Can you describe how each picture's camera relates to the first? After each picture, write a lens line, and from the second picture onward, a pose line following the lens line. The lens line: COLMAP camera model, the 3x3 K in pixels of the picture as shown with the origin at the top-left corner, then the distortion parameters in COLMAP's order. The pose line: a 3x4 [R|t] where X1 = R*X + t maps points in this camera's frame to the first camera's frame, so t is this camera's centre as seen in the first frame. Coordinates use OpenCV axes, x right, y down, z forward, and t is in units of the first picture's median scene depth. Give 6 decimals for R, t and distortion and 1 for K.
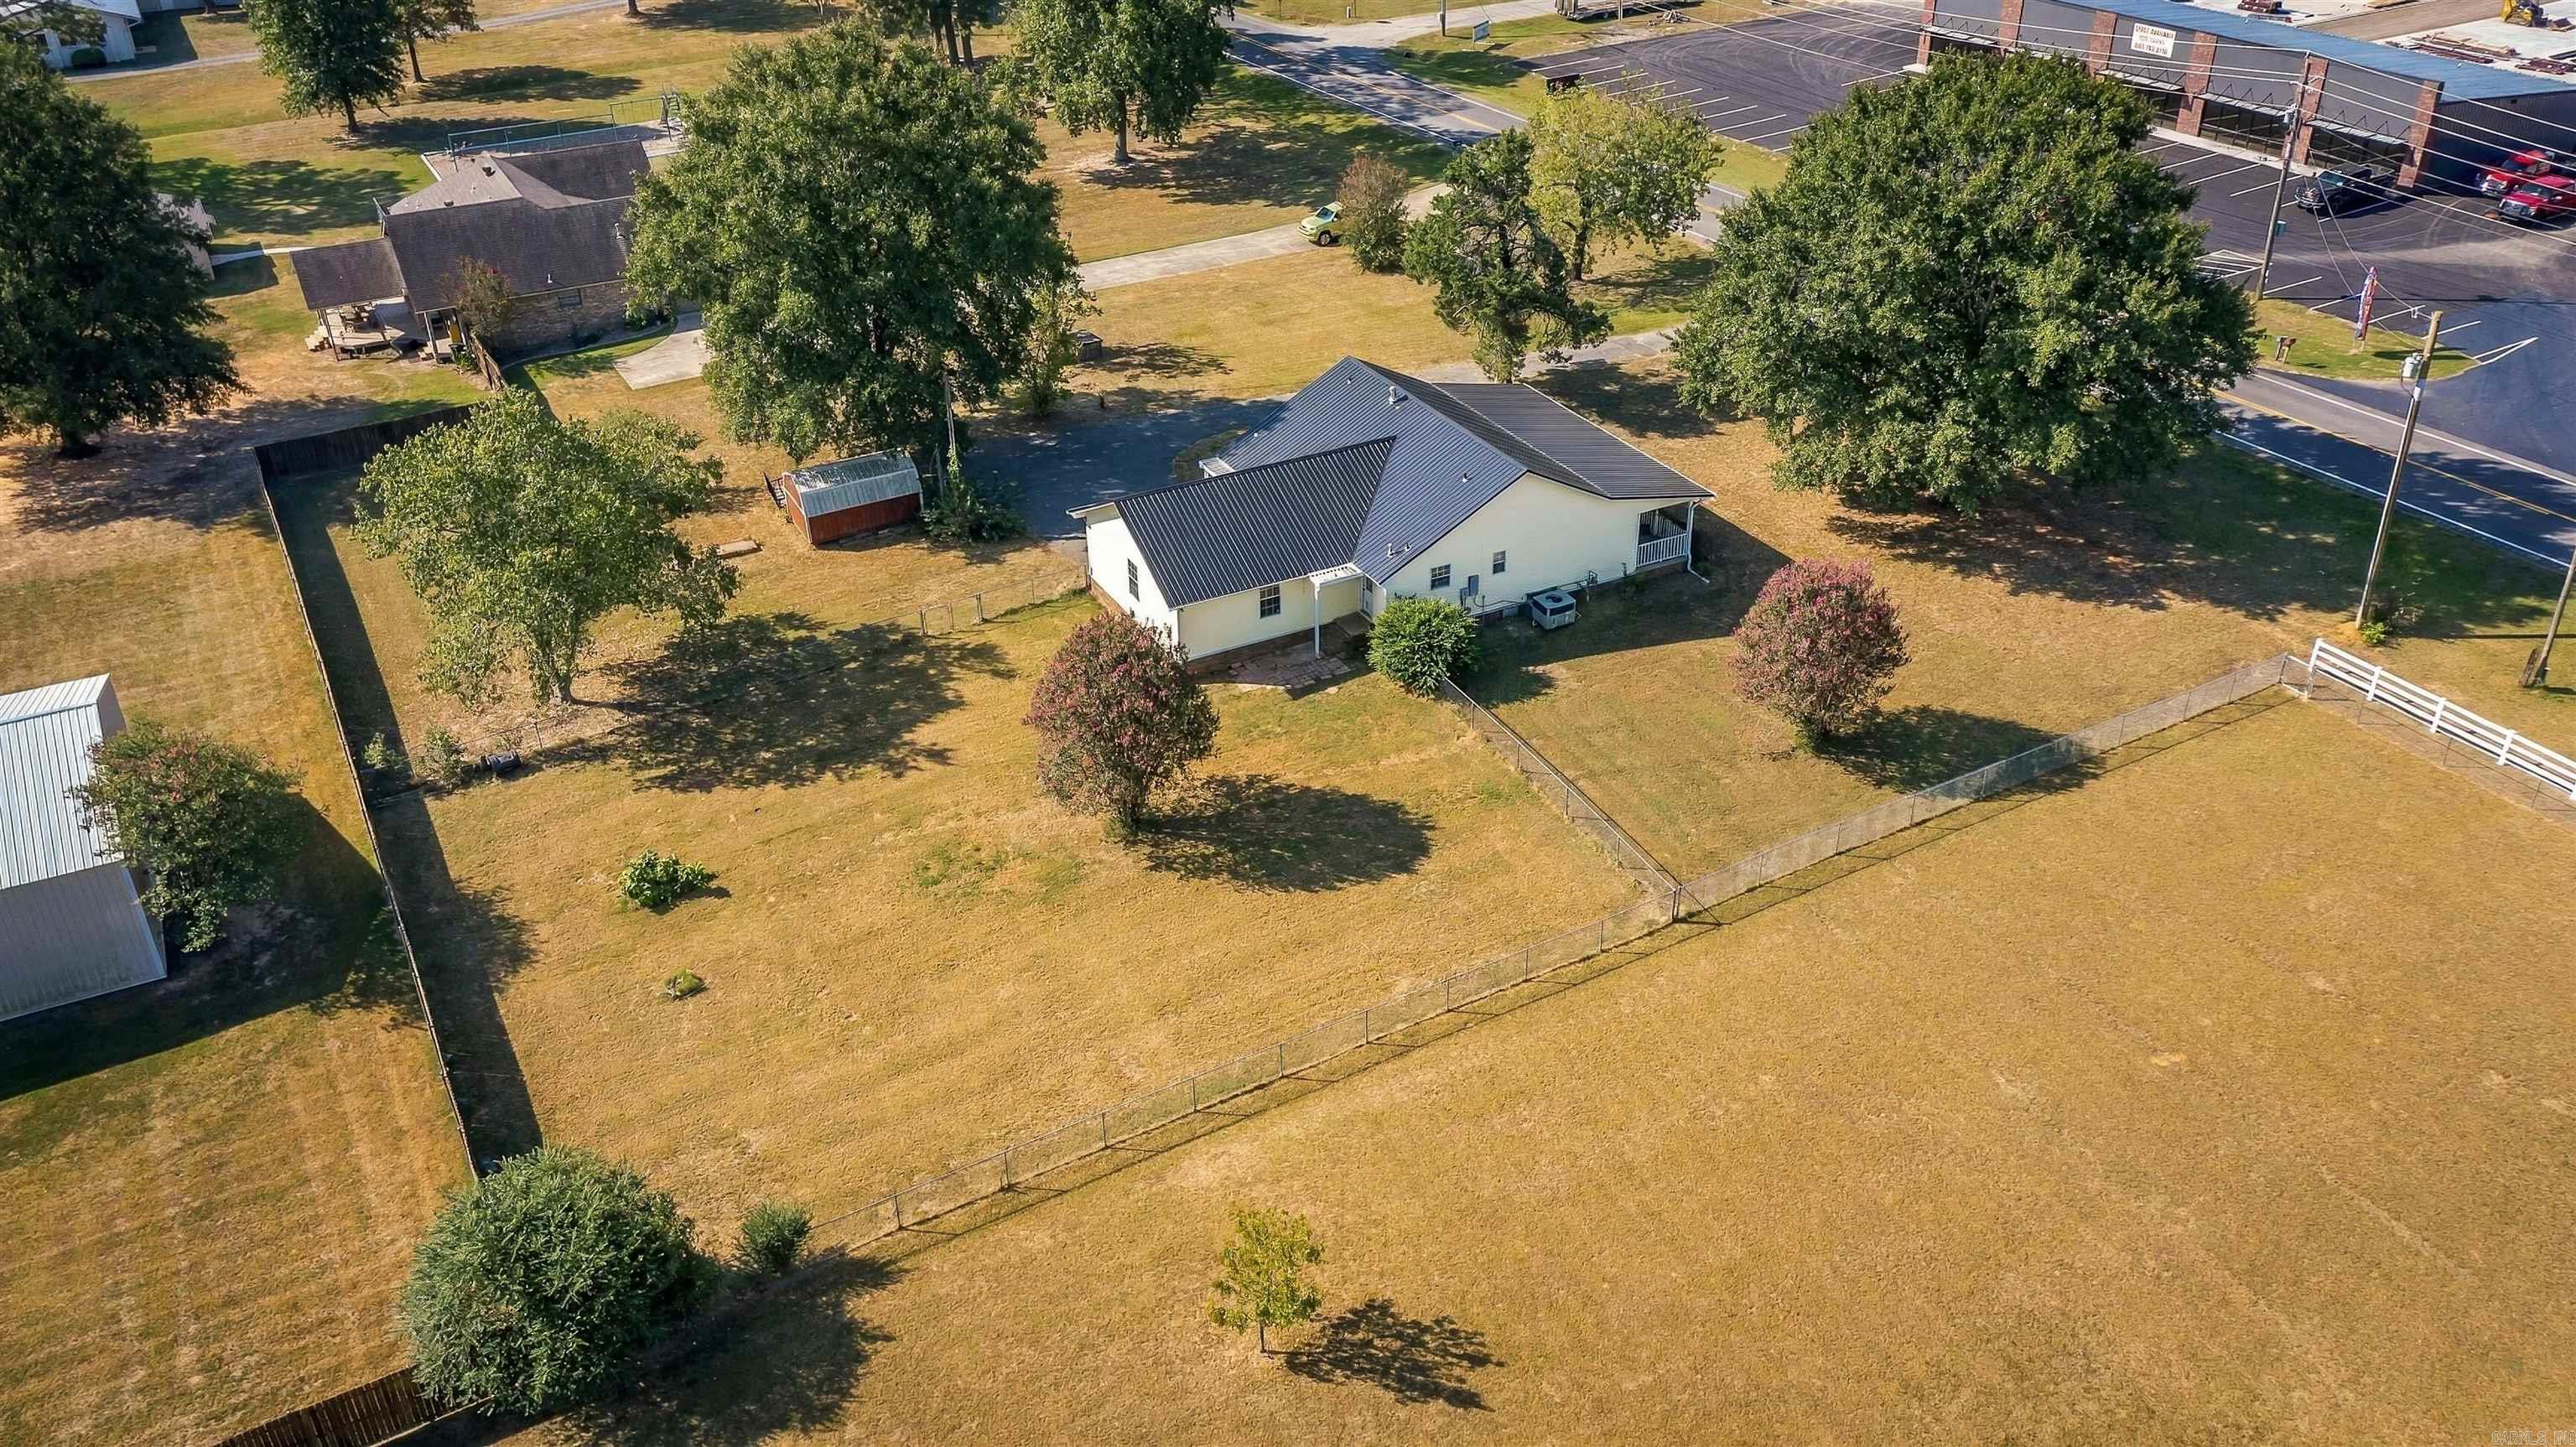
lens RADIAL K [[2067.9, 0, 1293.6], [0, 2067.9, 722.4], [0, 0, 1]] dist [0.003360, 0.053712]
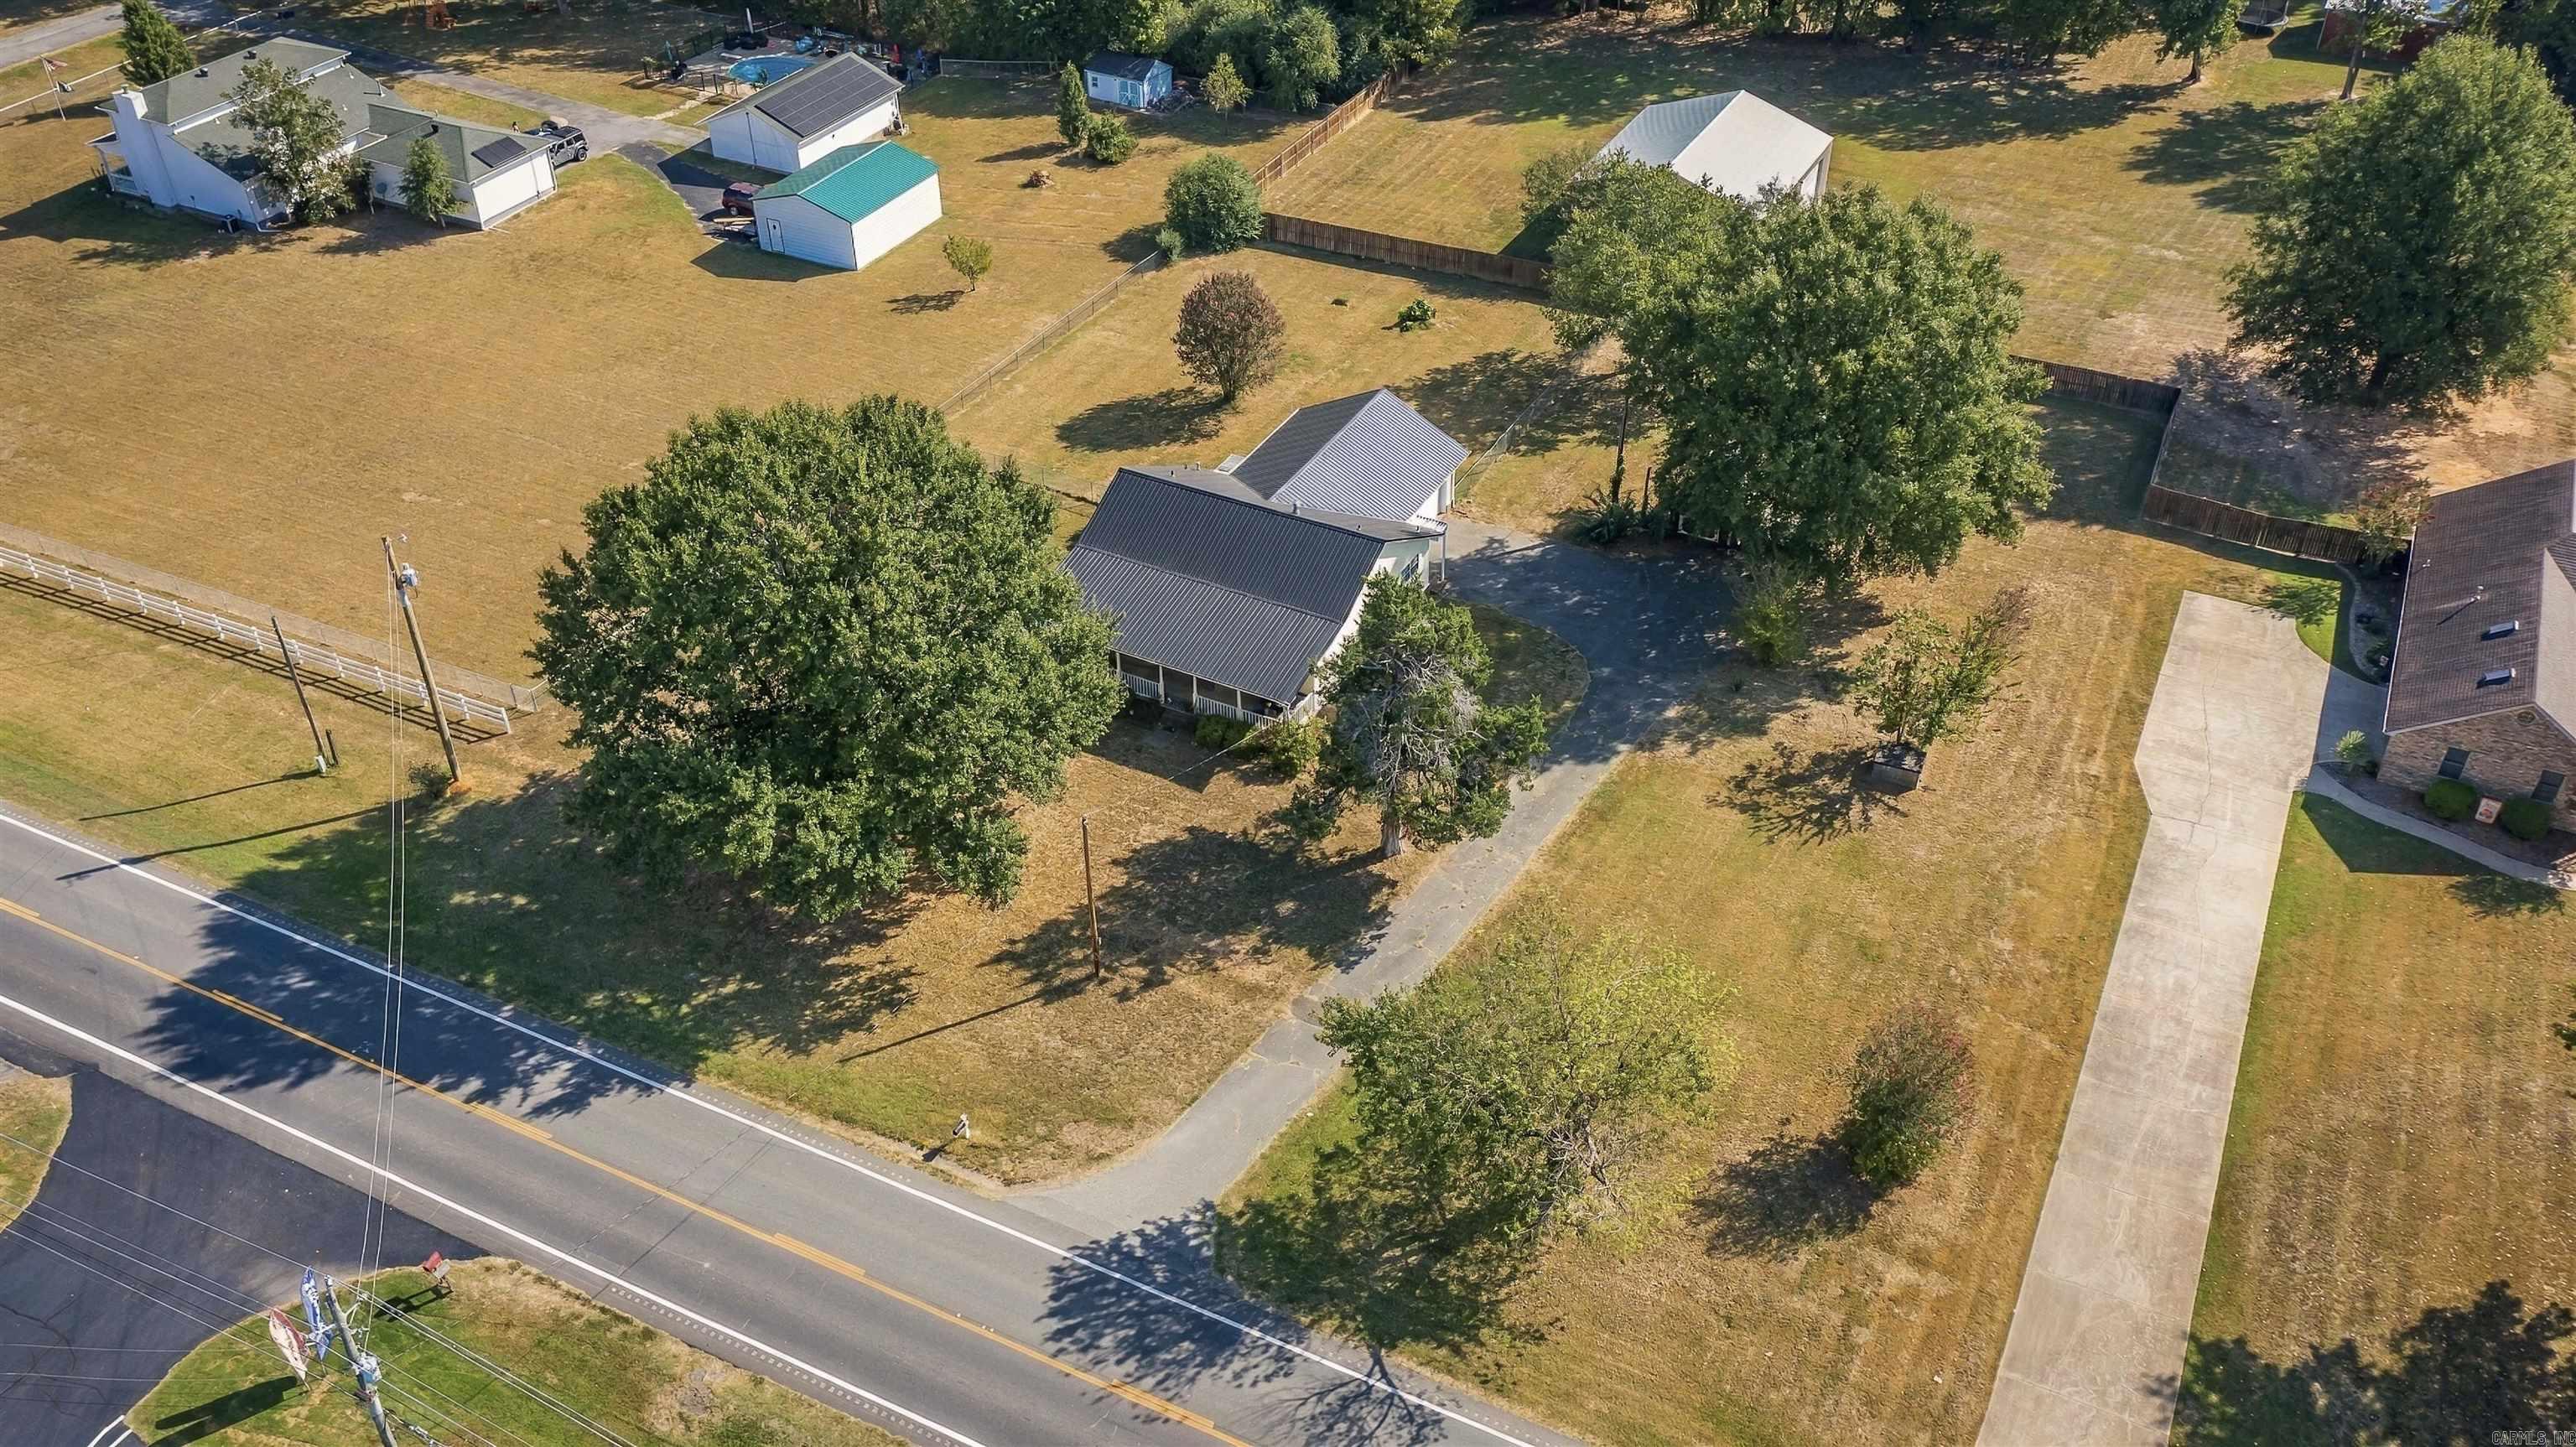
lens RADIAL K [[2056.3, 0, 1289.6], [0, 2056.3, 705.6], [0, 0, 1]] dist [0.005134, 0.035319]
pose [[-0.830213, 0.351737, -0.432466, 0.611031], [-0.264487, 0.434371, 0.861028, -1.148206], [0.490706, 0.829218, -0.267590, 1.494368]]
